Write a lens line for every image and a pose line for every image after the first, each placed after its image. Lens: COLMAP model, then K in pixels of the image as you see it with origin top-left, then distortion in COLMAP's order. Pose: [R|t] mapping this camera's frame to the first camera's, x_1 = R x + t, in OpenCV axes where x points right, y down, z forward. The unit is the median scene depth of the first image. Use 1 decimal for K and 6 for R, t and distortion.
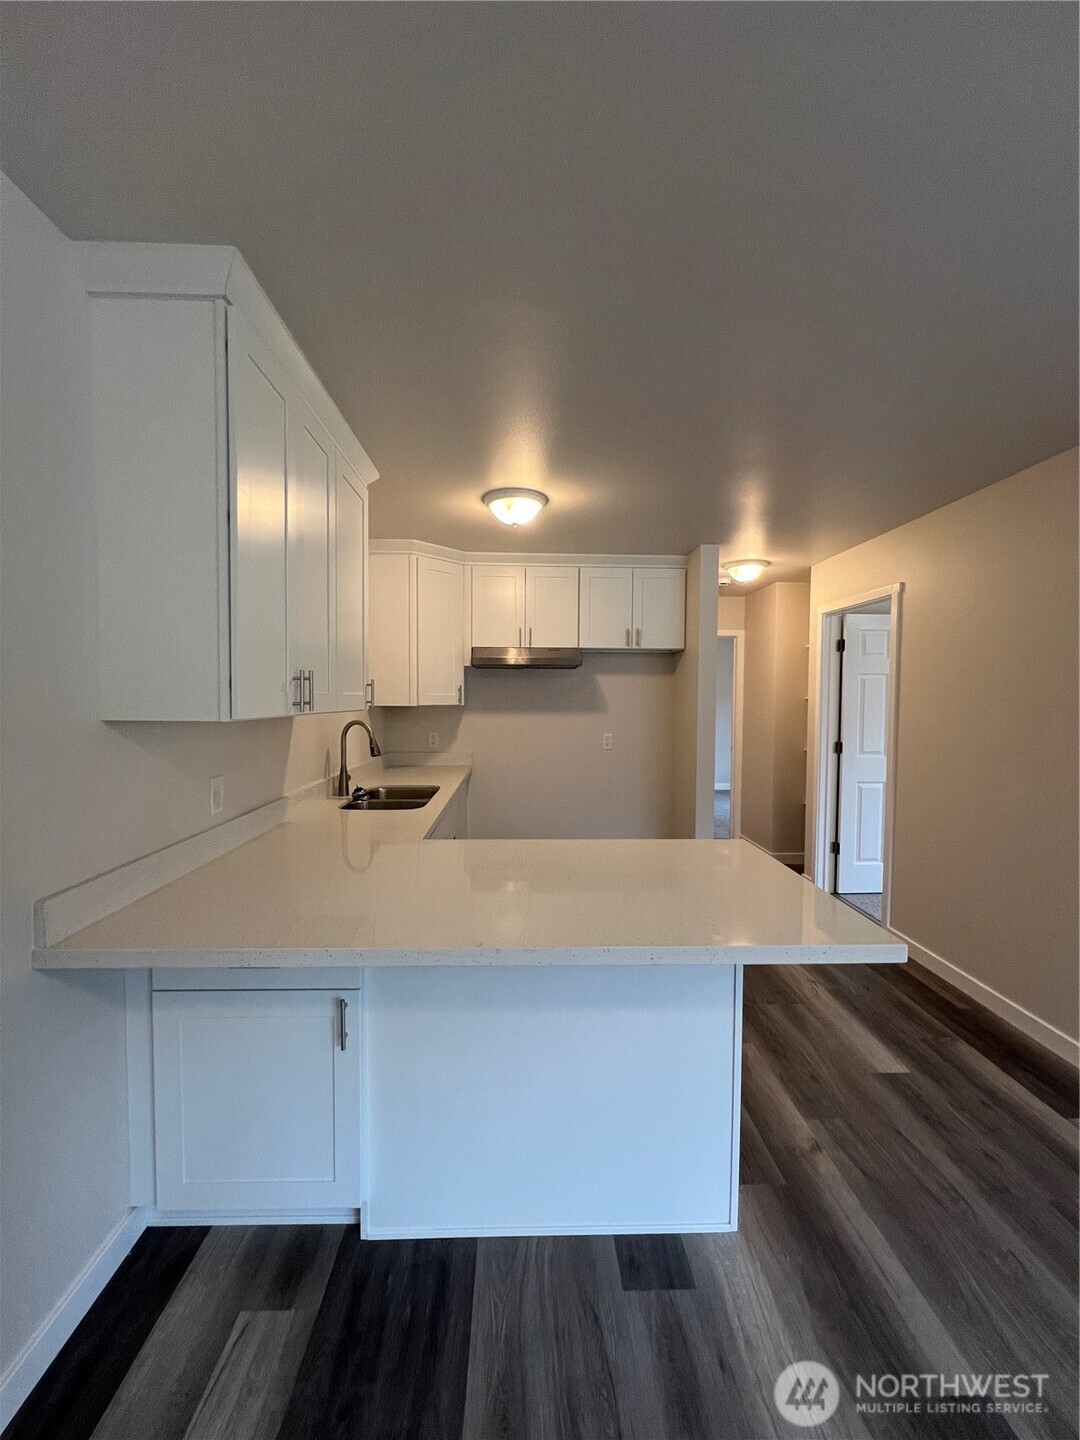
lens RADIAL K [[576.9, 0, 536.4], [0, 576.9, 722.9], [0, 0, 1]] dist [-0.001187, 0.000433]
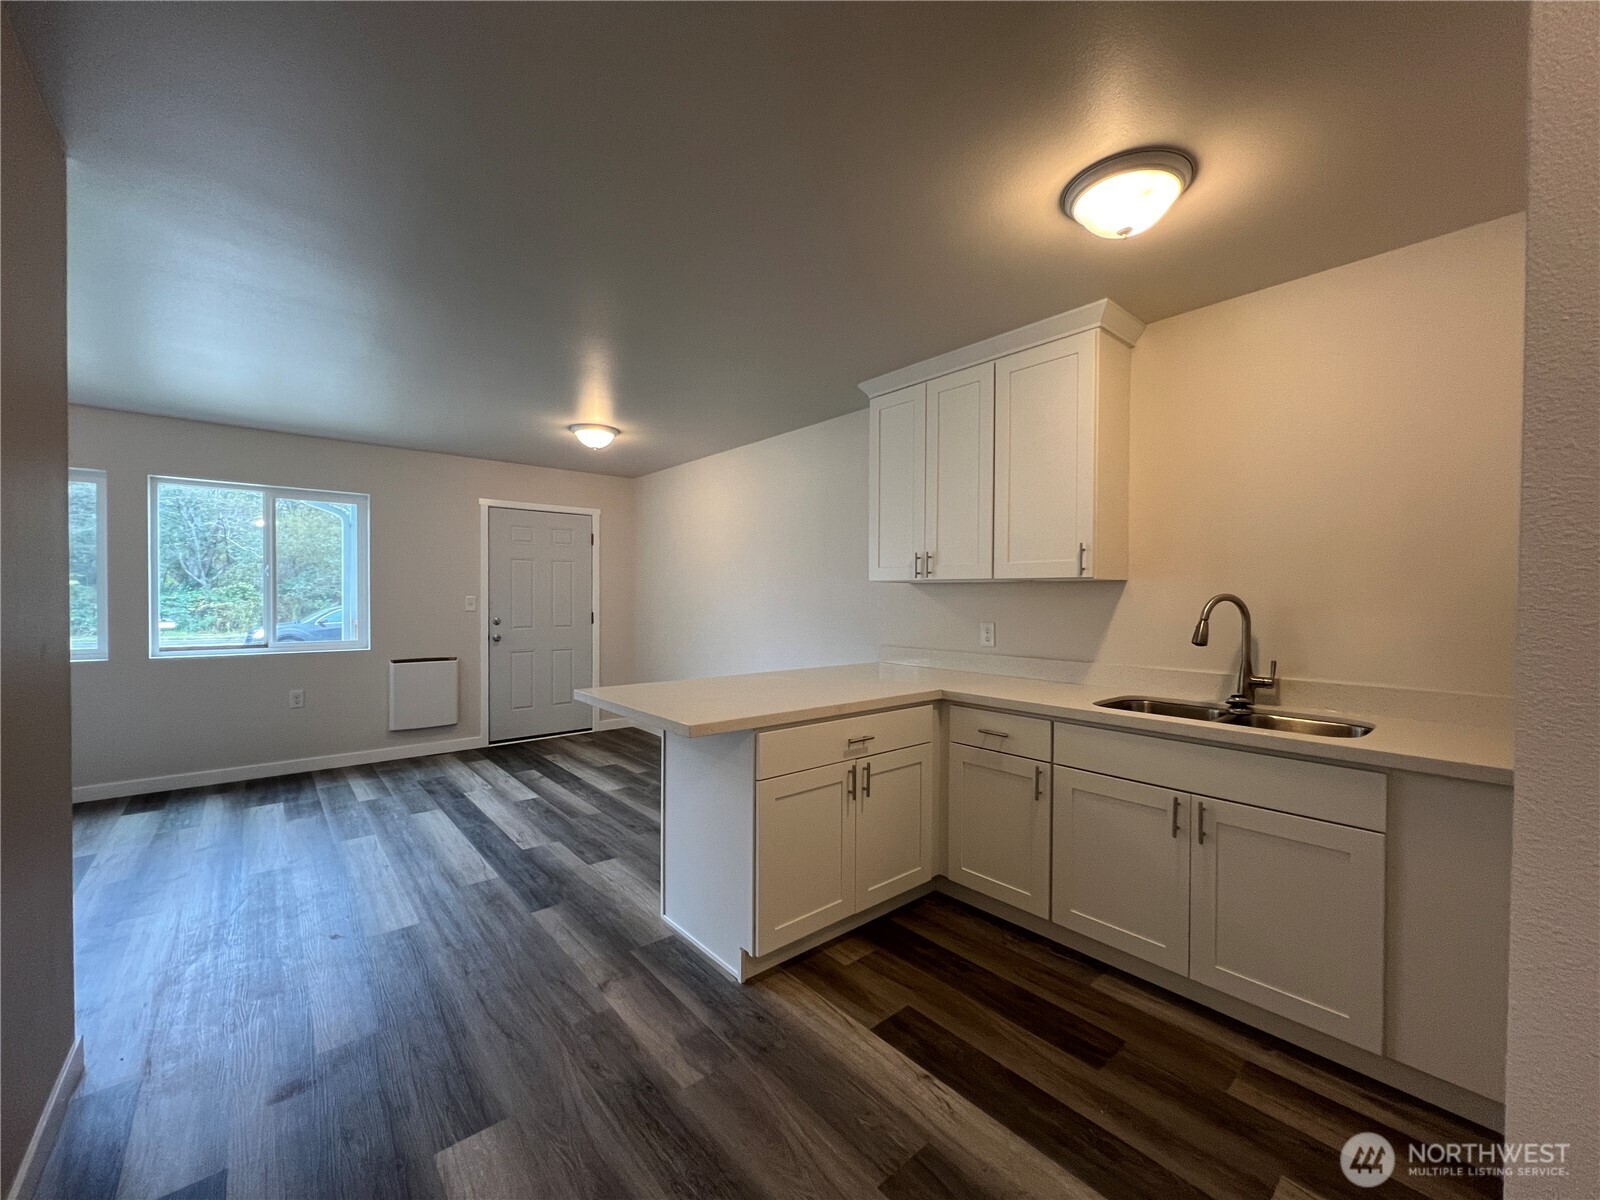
lens RADIAL K [[641.0, 0, 801.9], [0, 641.0, 603.6], [0, 0, 1]] dist [-0.001187, 0.000433]
pose [[-0.779106, -0.005869, -0.626864, 0.505551], [-0.040602, 0.998329, 0.041116, -0.004094], [0.625576, 0.057486, -0.778043, 1.128043]]
